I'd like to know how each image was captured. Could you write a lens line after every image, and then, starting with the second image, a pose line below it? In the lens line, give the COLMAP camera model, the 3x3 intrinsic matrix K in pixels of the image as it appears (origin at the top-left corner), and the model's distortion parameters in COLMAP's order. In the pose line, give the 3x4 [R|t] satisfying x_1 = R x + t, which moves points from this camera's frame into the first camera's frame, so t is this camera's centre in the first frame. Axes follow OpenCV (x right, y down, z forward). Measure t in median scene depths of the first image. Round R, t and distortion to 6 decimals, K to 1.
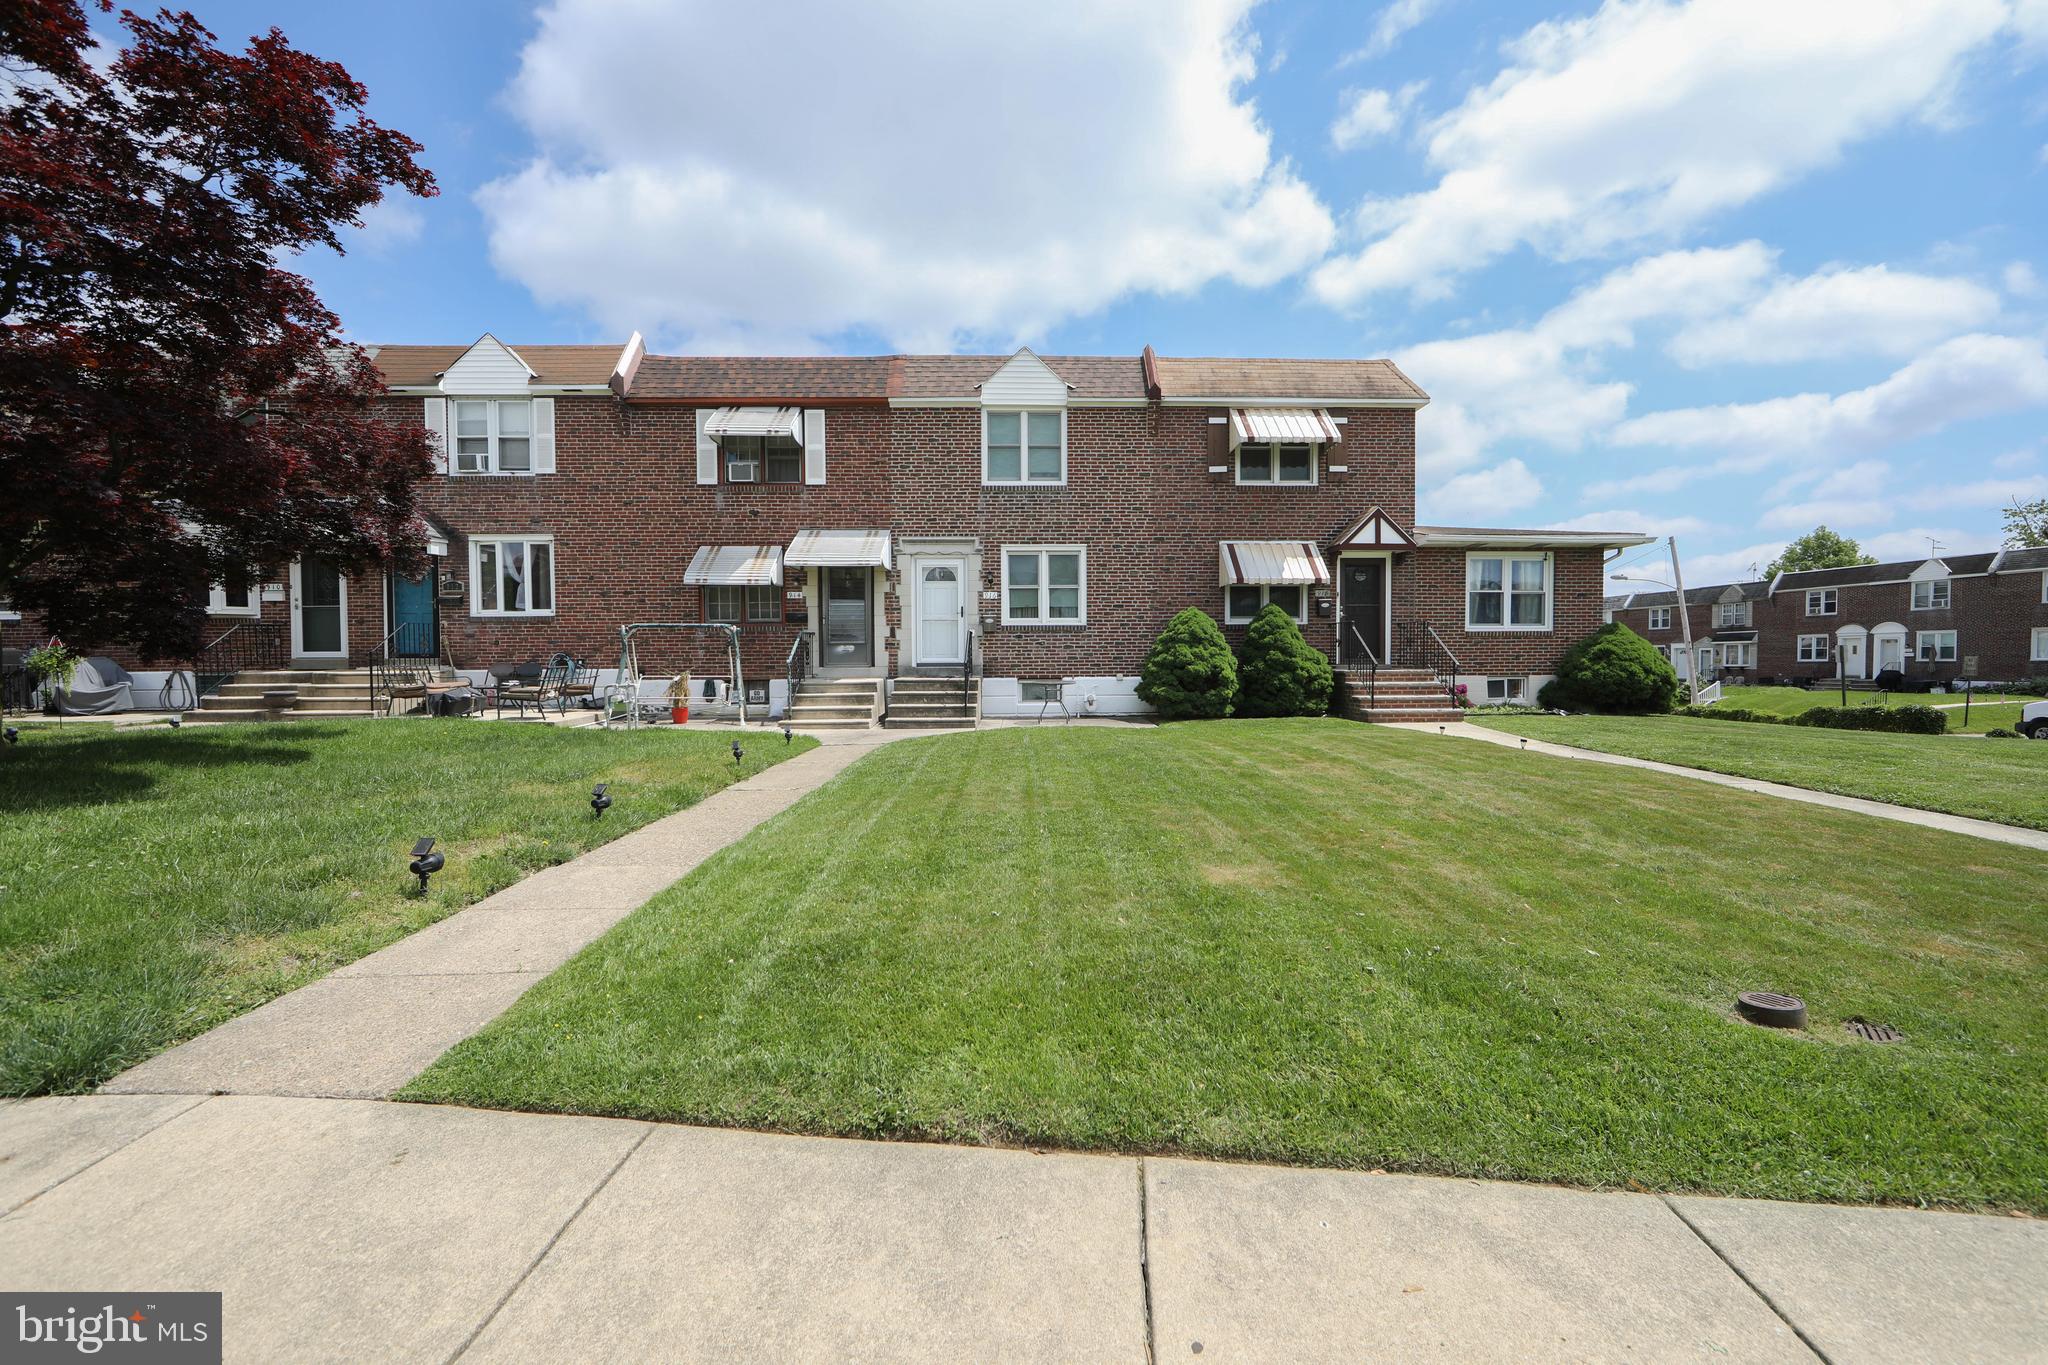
lens RADIAL K [[807.6, 0, 1031.3], [0, 807.6, 683.0], [0, 0, 1]] dist [-0.008426, 0.000425]
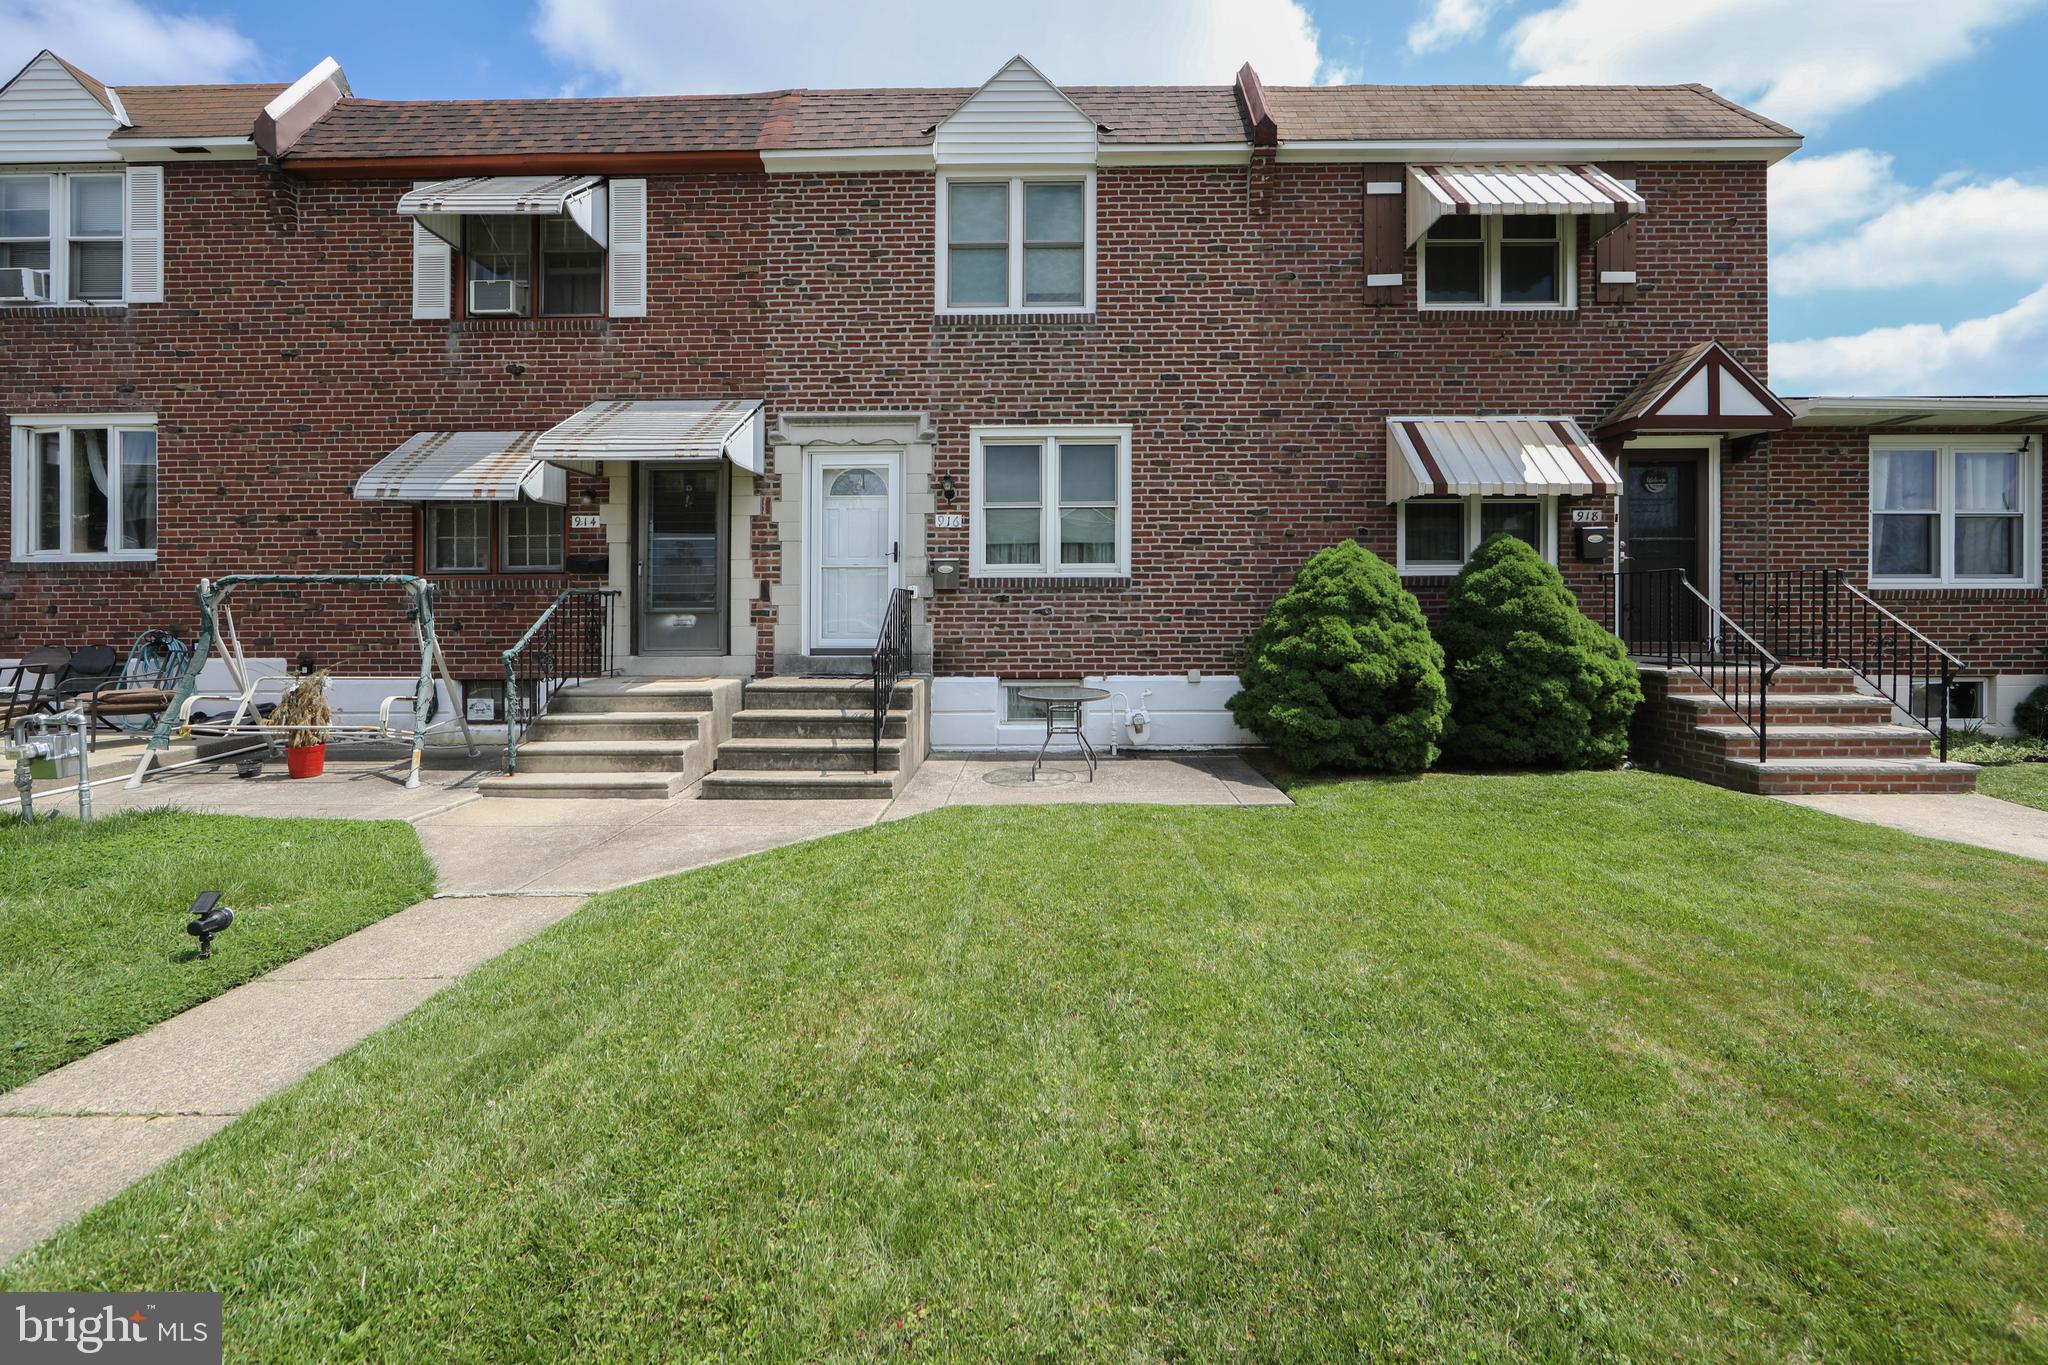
lens RADIAL K [[809.1, 0, 1013.6], [0, 809.1, 641.5], [0, 0, 1]] dist [-0.006868, 0.000190]
pose [[0.997691, 0.005242, -0.067709, 0.028109], [-0.004633, 0.999947, 0.009152, -0.034471], [0.067754, -0.008817, 0.997663, 0.473346]]
